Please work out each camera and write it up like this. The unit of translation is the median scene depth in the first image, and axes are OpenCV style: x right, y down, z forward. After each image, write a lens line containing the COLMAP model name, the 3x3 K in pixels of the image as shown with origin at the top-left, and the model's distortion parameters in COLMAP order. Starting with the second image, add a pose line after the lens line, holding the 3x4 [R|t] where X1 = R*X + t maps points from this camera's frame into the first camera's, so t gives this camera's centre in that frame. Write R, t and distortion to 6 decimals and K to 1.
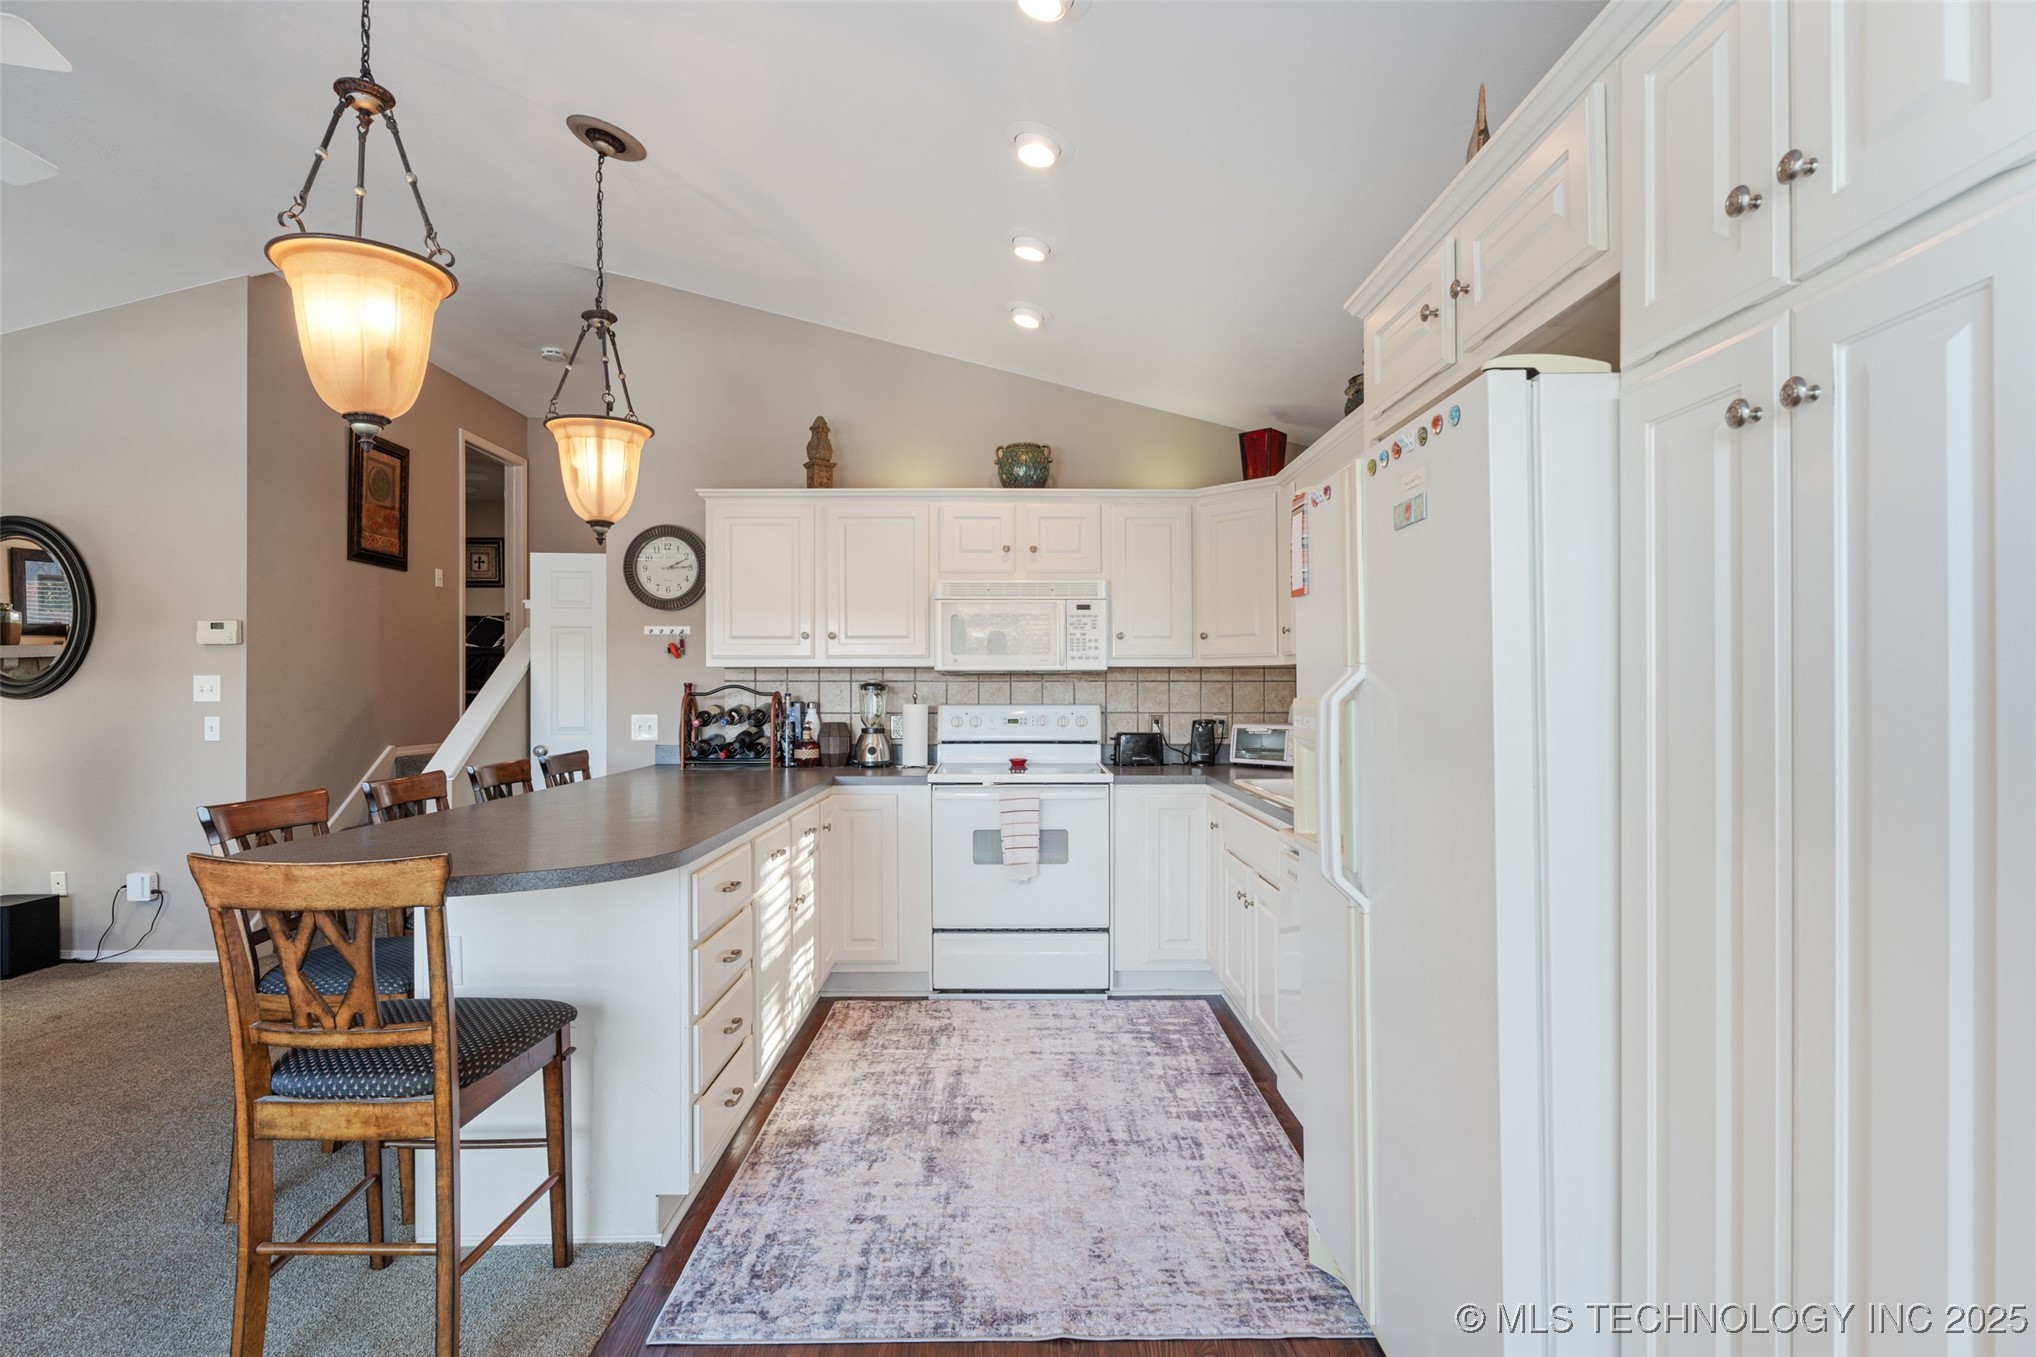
lens RADIAL K [[1005.8, 0, 1020.0], [0, 1005.8, 689.9], [0, 0, 1]] dist [0.001097, 0.000319]
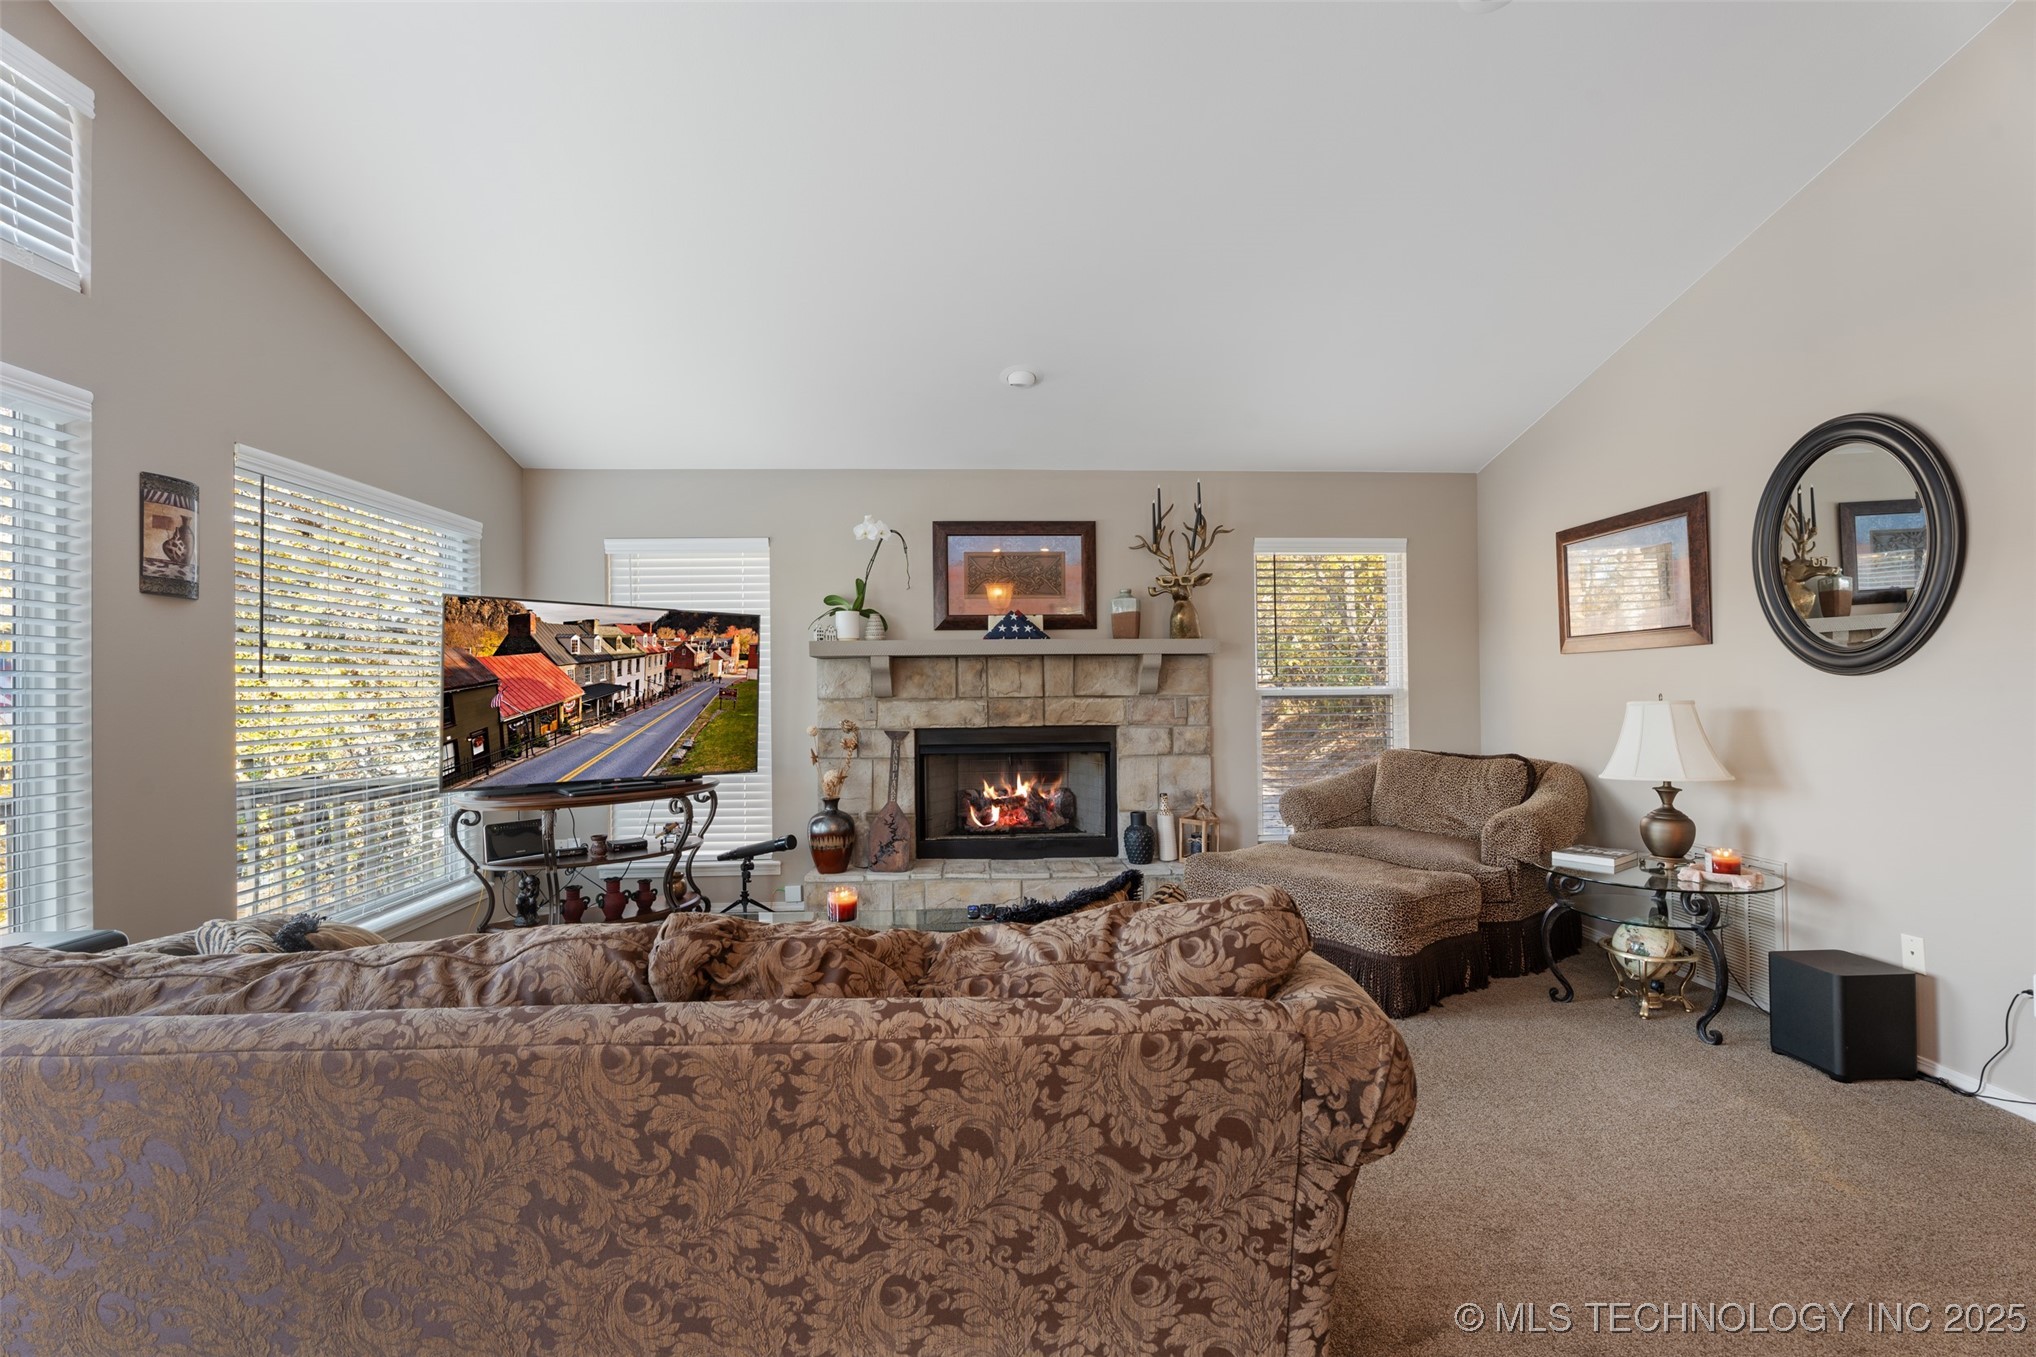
lens RADIAL K [[911.9, 0, 1013.0], [0, 911.9, 692.3], [0, 0, 1]] dist [-0.001363, 0.000176]
pose [[0.045961, -0.002113, -0.998941, -0.373820], [0.011303, 0.999935, -0.001595, 0.017935], [0.998879, -0.011217, 0.045982, 0.374214]]
